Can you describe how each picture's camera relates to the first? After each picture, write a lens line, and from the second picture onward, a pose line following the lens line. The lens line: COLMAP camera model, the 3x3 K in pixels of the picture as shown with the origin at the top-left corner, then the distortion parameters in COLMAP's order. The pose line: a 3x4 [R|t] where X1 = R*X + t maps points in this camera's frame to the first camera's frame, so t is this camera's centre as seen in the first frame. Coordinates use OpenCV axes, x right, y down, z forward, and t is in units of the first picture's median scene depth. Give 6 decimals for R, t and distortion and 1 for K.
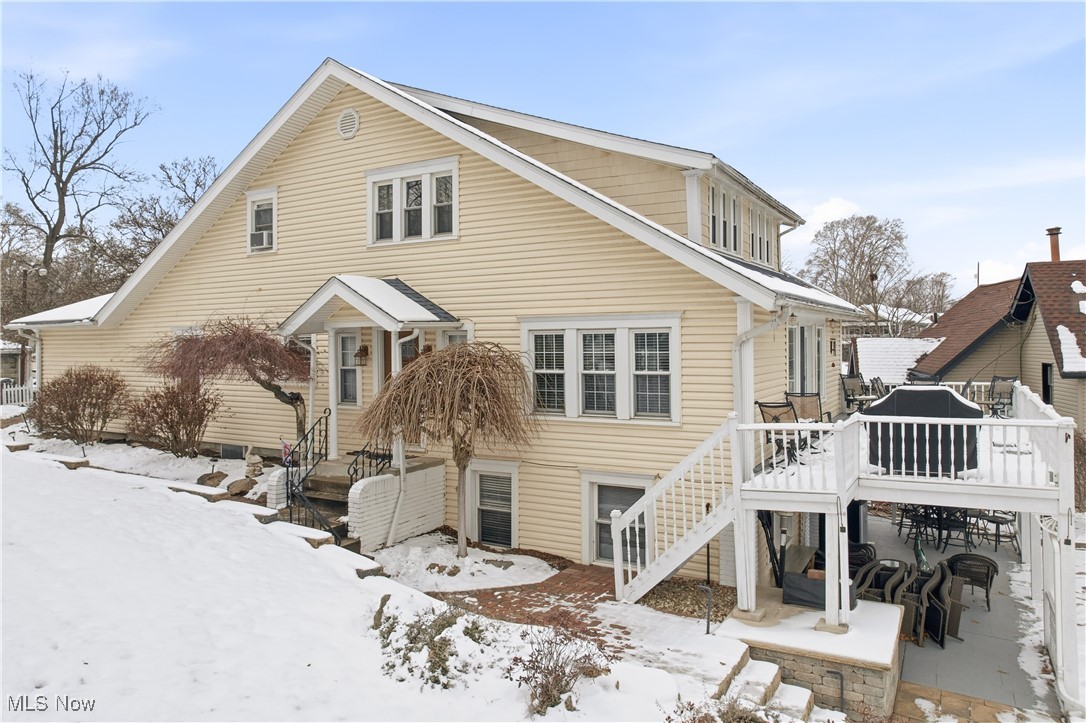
lens RADIAL K [[697.5, 0, 542.0], [0, 697.5, 357.5], [0, 0, 1]] dist [-0.022616, 0.006764]
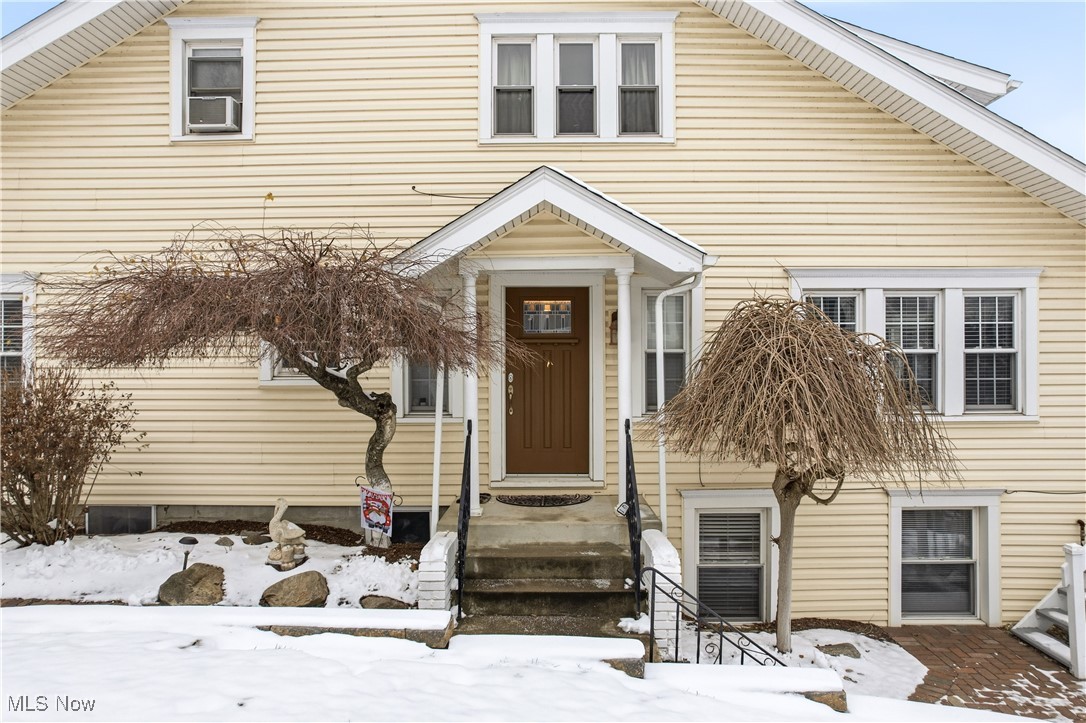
lens RADIAL K [[697.5, 0, 542.6], [0, 697.5, 363.1], [0, 0, 1]] dist [-0.022616, 0.006764]
pose [[0.882901, -0.002519, 0.469553, -0.522410], [0.006097, 0.999963, -0.006100, 0.032023], [-0.469520, 0.008249, 0.882883, 0.502920]]
